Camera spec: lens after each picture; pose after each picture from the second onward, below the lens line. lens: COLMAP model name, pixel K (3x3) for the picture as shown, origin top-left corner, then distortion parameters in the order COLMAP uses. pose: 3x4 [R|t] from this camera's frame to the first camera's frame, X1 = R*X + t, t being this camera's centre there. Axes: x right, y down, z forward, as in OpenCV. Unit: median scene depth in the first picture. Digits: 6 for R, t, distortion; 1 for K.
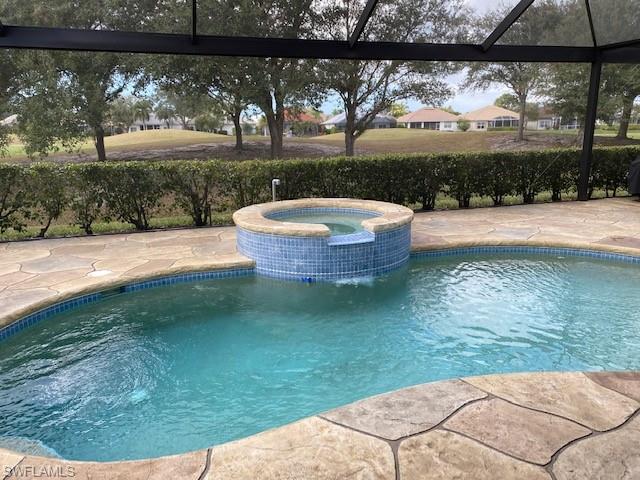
lens RADIAL K [[482.8, 0, 320.0], [0, 482.8, 240.0], [0, 0, 1]] dist [0.009992, -0.005122]
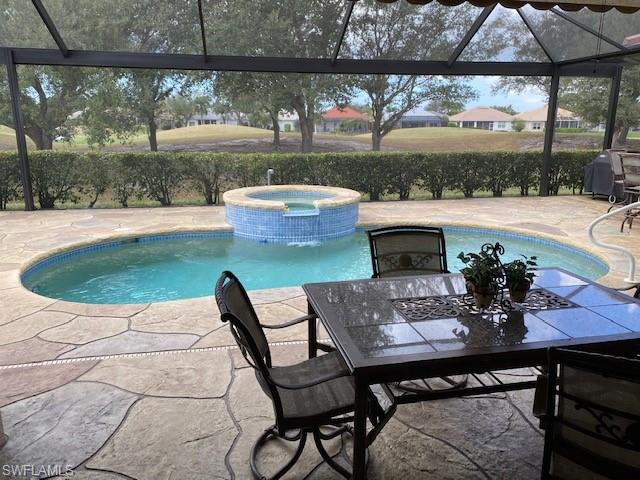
lens RADIAL K [[482.8, 0, 320.0], [0, 482.8, 240.0], [0, 0, 1]] dist [0.009992, -0.005122]
pose [[0.993450, 0.043890, -0.105500, 0.071077], [-0.043212, 0.999028, 0.008712, 0.016415], [0.105779, -0.004096, 0.994381, -0.092119]]
